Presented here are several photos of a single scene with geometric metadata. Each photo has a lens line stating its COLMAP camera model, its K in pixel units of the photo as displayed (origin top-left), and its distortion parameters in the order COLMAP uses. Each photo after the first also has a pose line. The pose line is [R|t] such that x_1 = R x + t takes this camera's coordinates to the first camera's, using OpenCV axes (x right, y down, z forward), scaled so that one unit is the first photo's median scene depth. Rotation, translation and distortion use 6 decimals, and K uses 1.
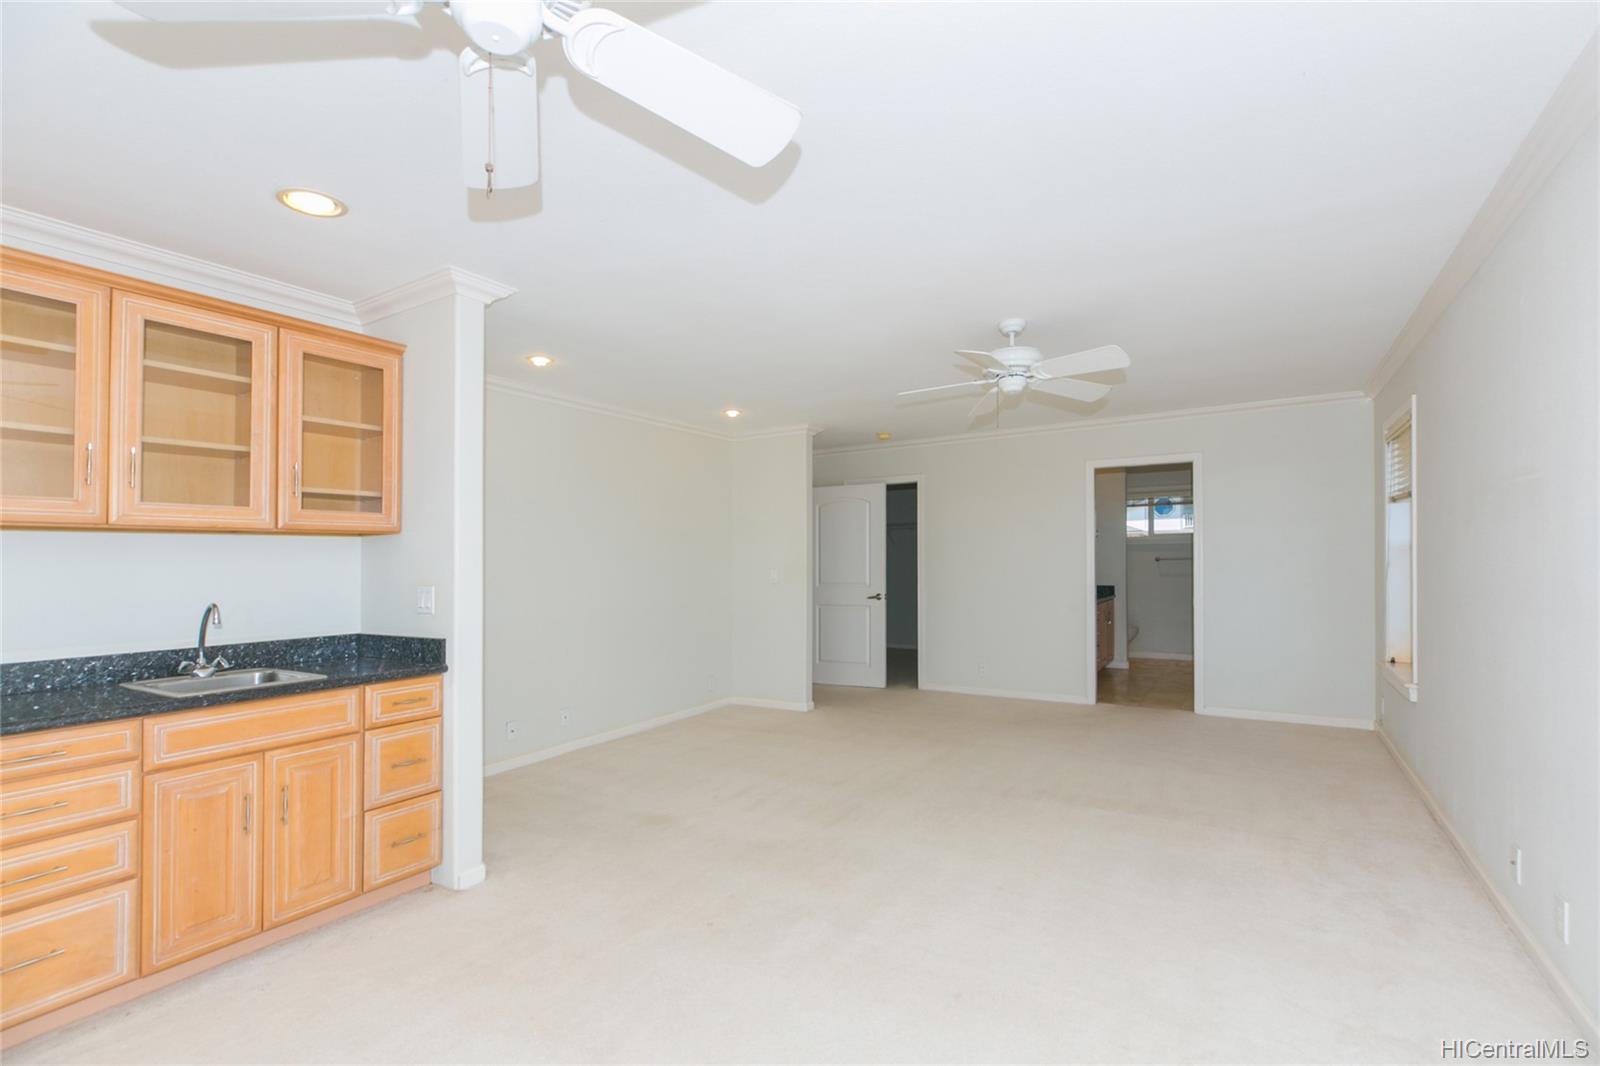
lens RADIAL K [[706.7, 0, 795.0], [0, 706.7, 540.7], [0, 0, 1]] dist [-0.001076, -0.000089]
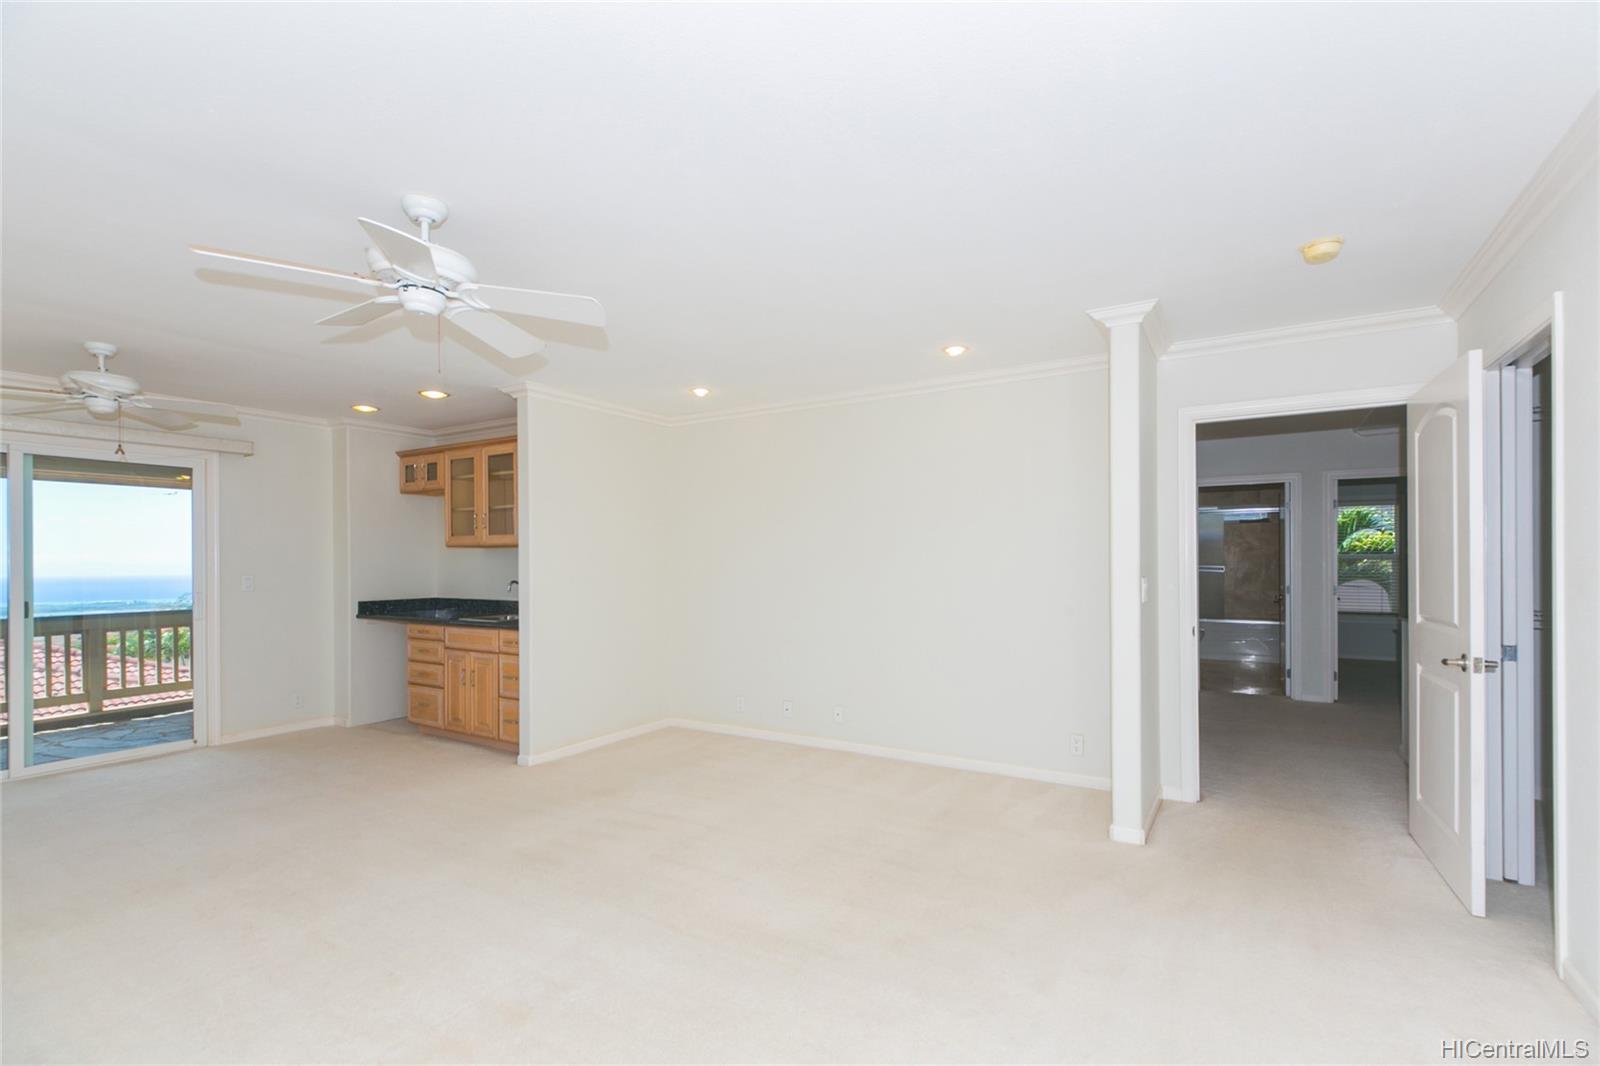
lens RADIAL K [[706.7, 0, 795.0], [0, 706.7, 540.7], [0, 0, 1]] dist [-0.001076, -0.000089]
pose [[0.069373, -0.024107, -0.997299, 1.447733], [0.026056, 0.999411, -0.022346, 0.039661], [0.997250, -0.024436, 0.069960, 1.834533]]
